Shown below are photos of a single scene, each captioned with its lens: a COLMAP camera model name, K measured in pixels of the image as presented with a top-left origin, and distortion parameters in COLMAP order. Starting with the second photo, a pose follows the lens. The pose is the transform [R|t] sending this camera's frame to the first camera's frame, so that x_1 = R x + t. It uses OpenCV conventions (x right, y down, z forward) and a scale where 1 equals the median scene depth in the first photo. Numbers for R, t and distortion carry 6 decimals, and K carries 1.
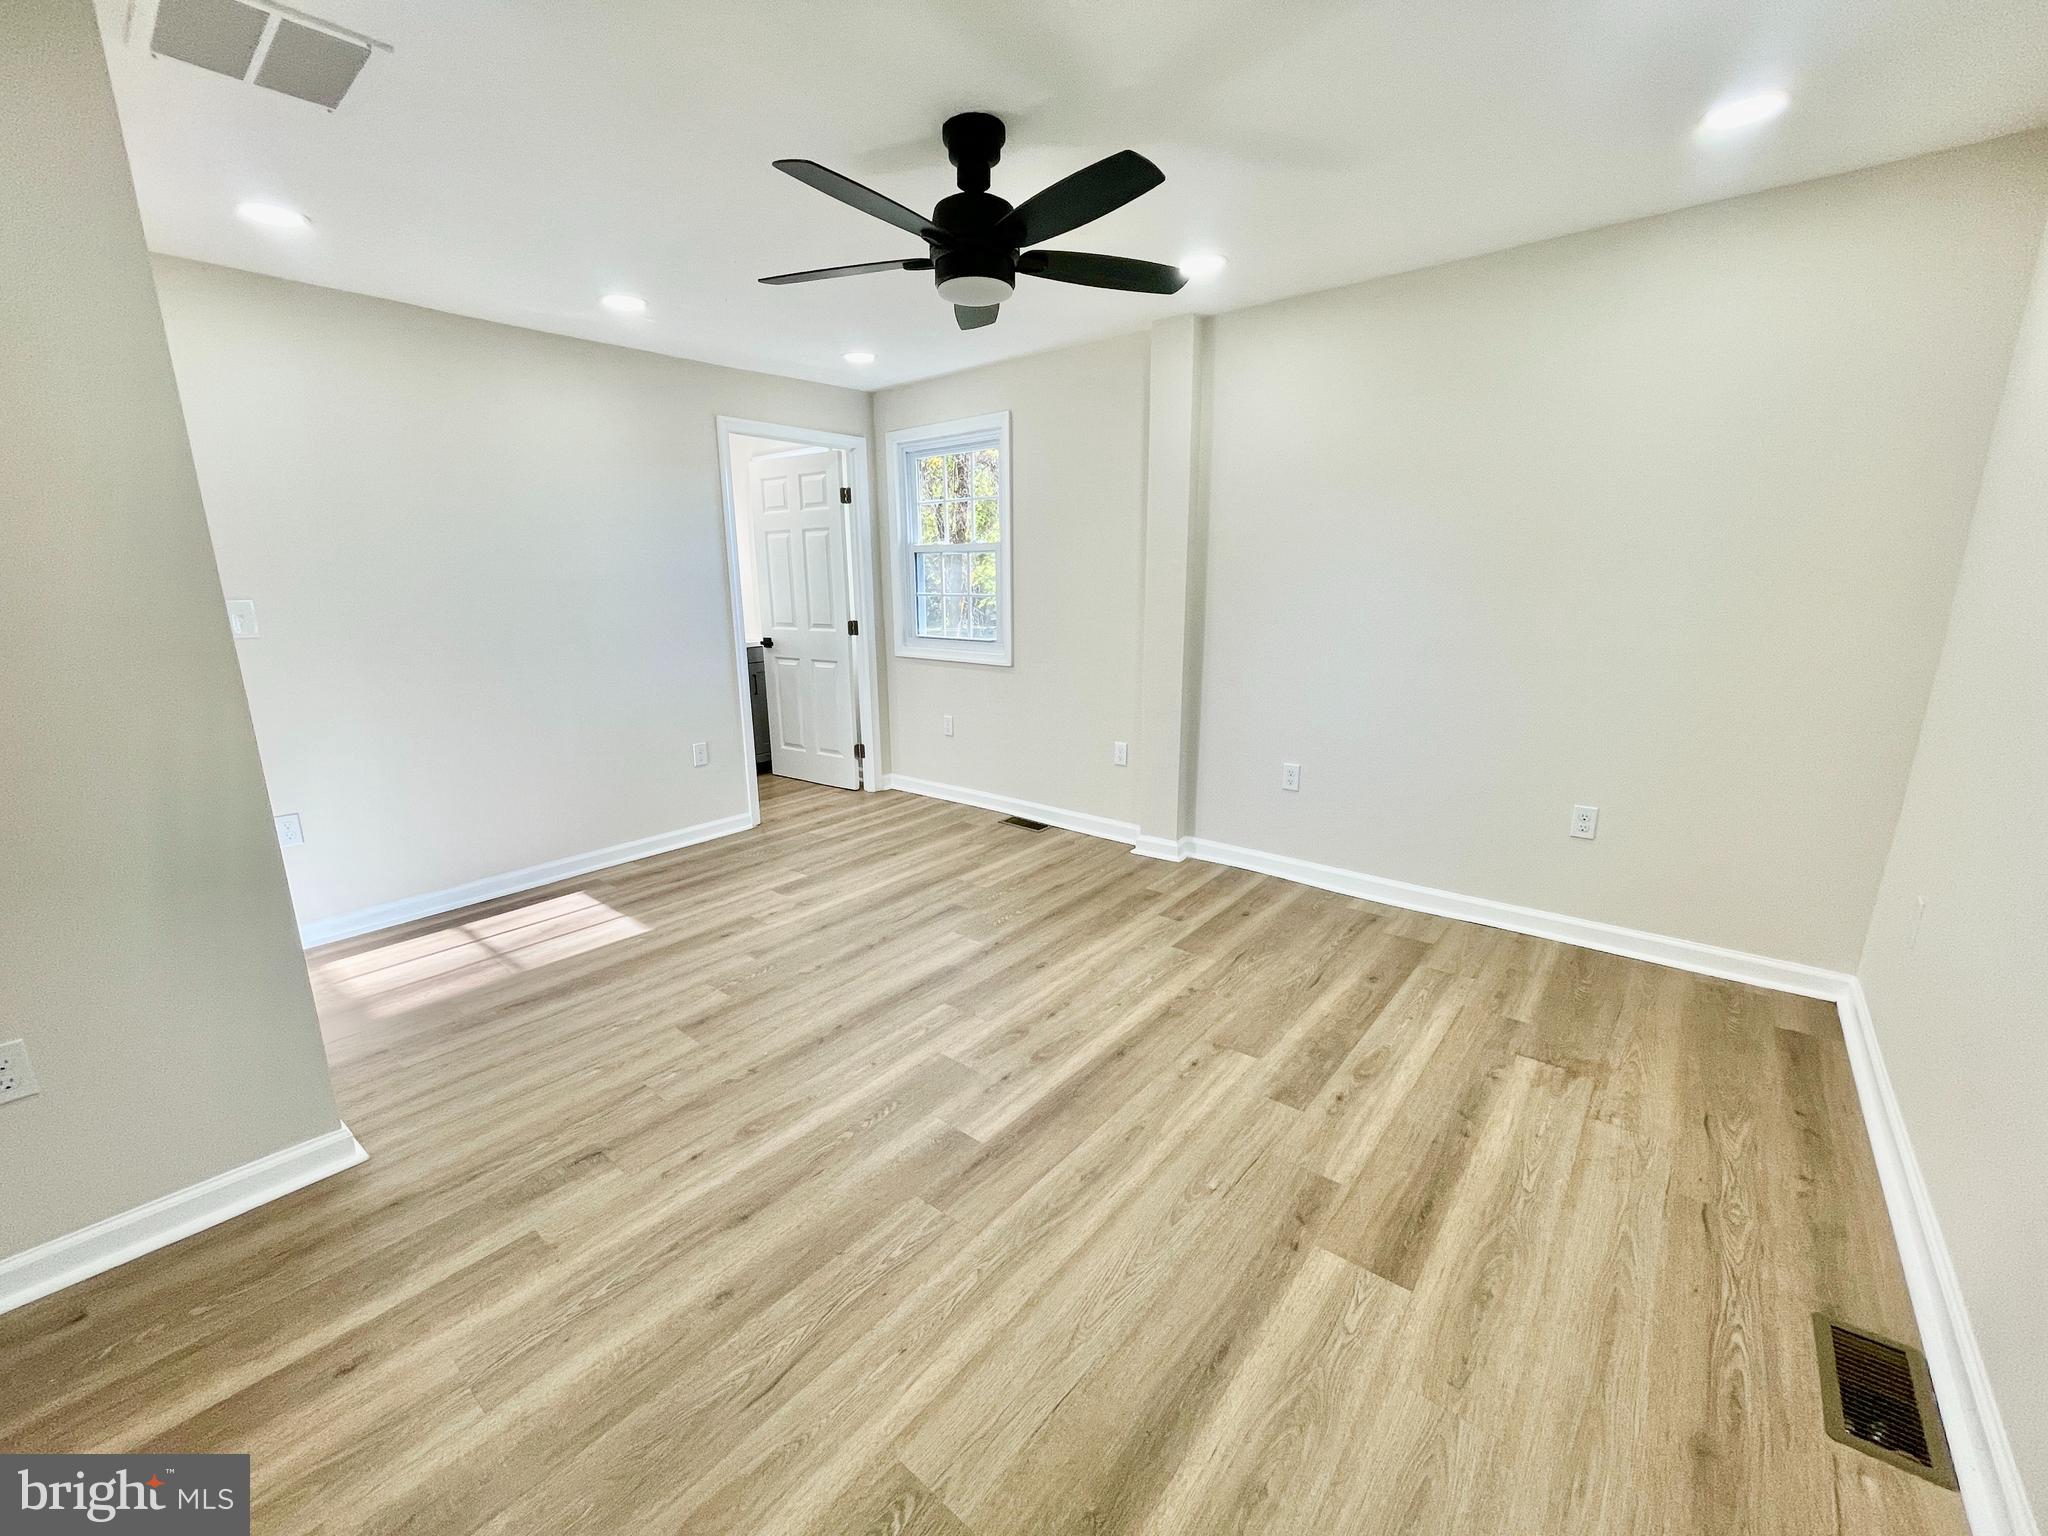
lens RADIAL K [[820.4, 0, 981.7], [0, 820.4, 773.9], [0, 0, 1]] dist [0.000320, 0.001301]
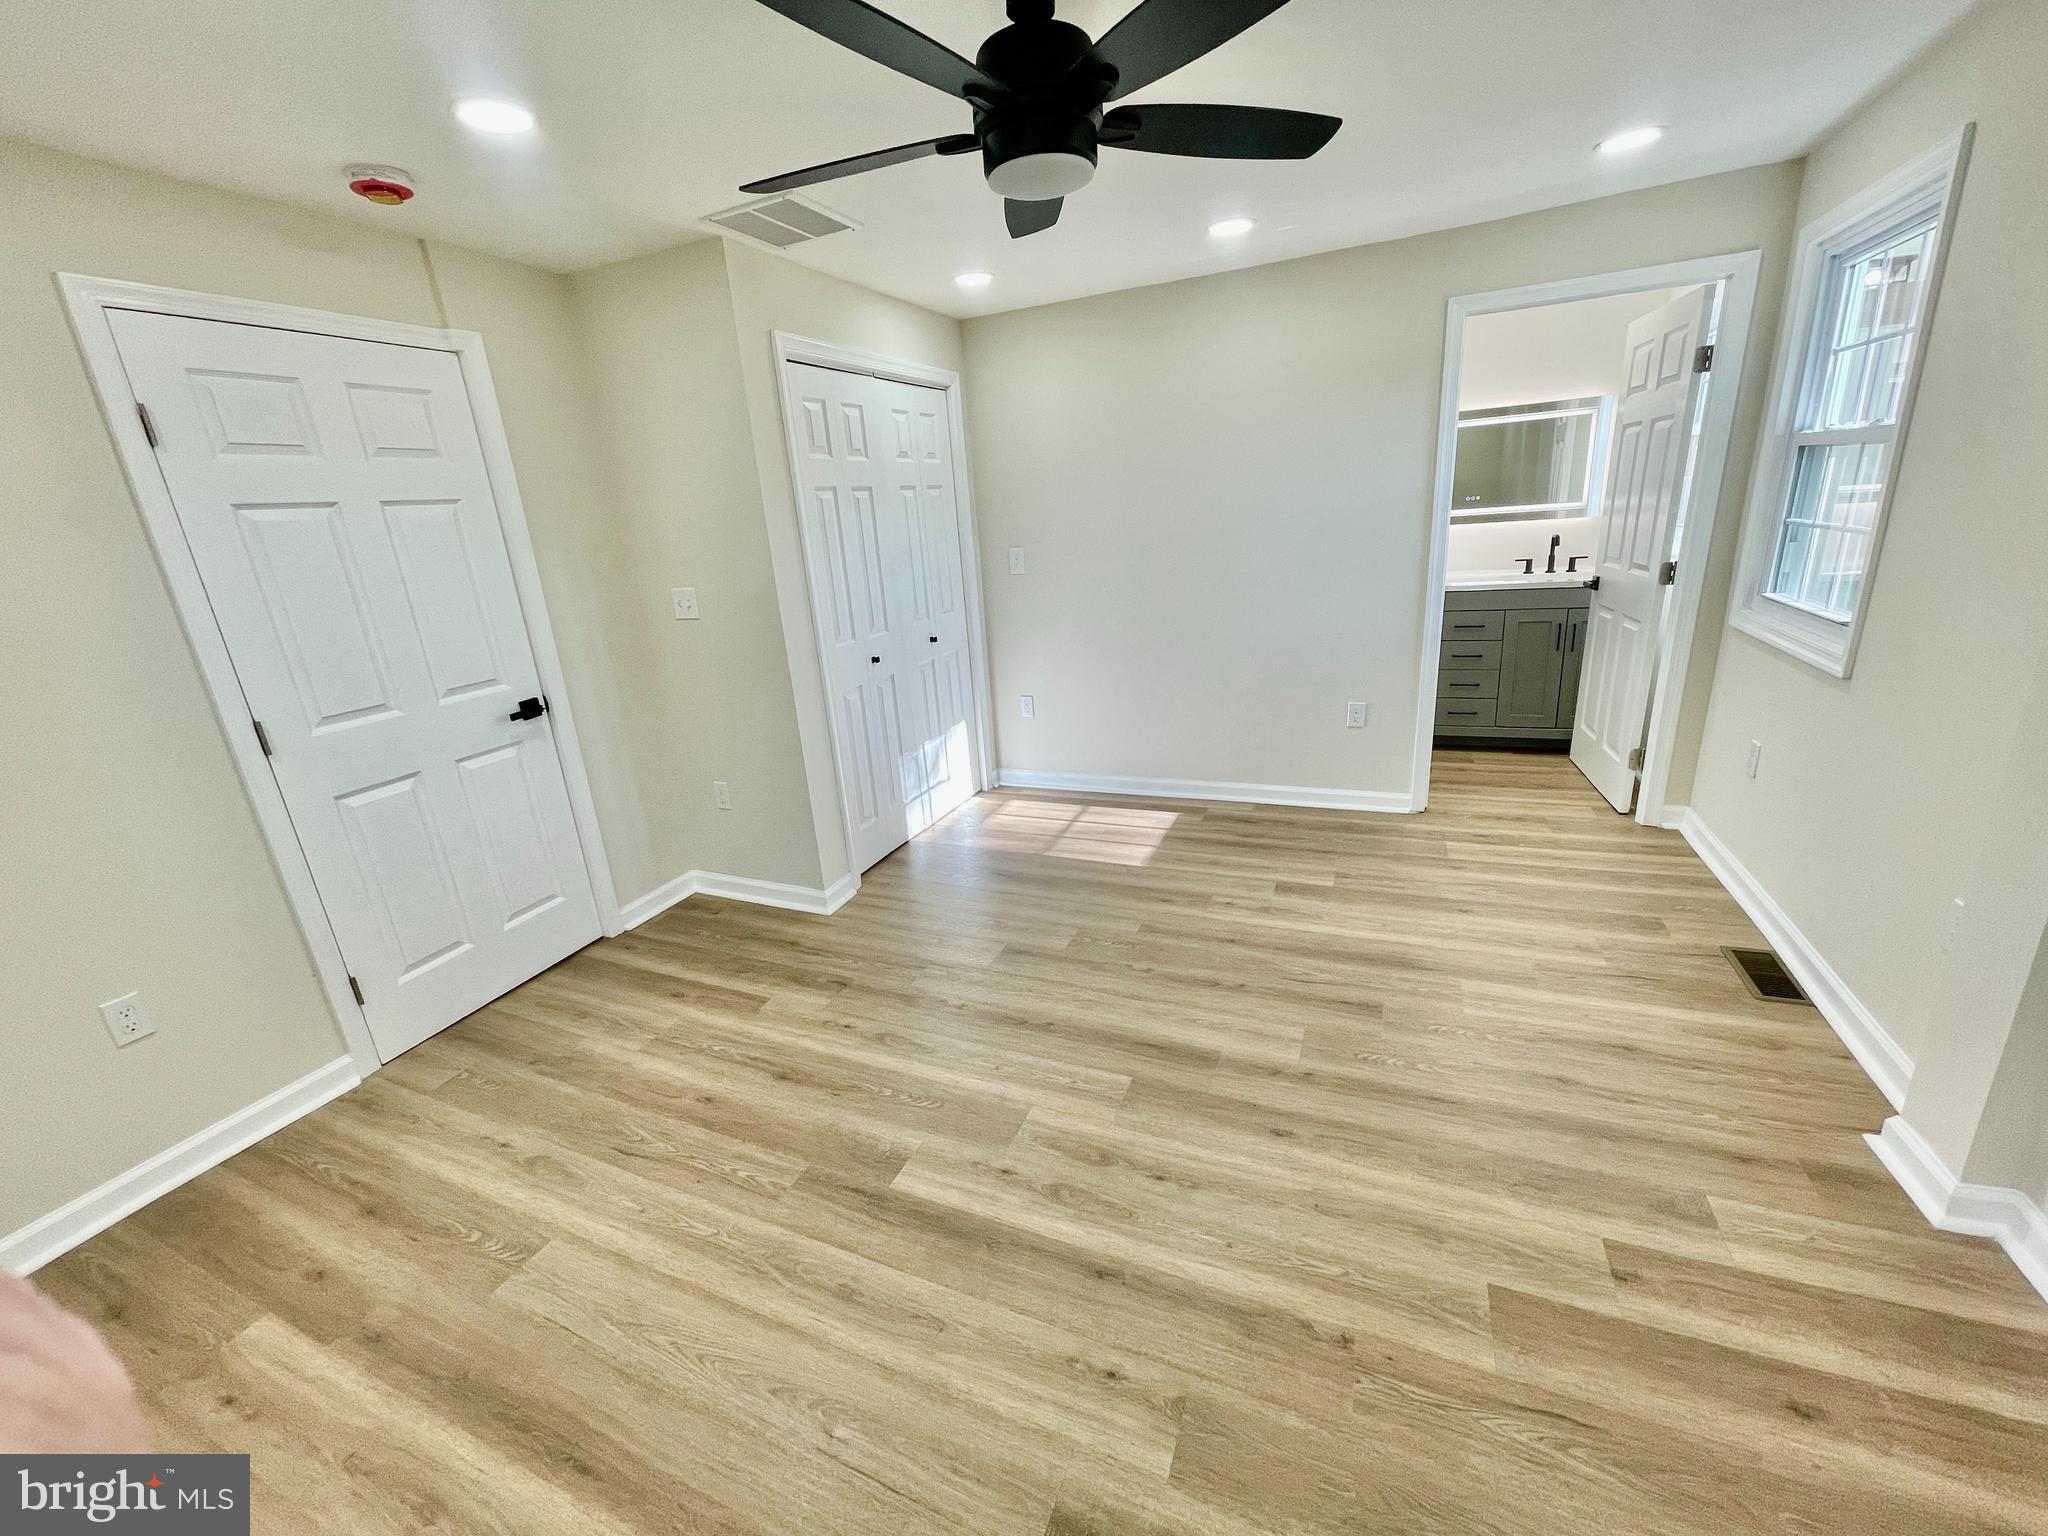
lens RADIAL K [[820.4, 0, 1025.5], [0, 820.4, 758.3], [0, 0, 1]] dist [0.000320, 0.001301]
pose [[0.306939, 0.269098, -0.912894, 0.507491], [-0.153847, 0.960608, 0.231436, -0.176444], [0.939212, 0.069409, 0.336248, 0.510440]]
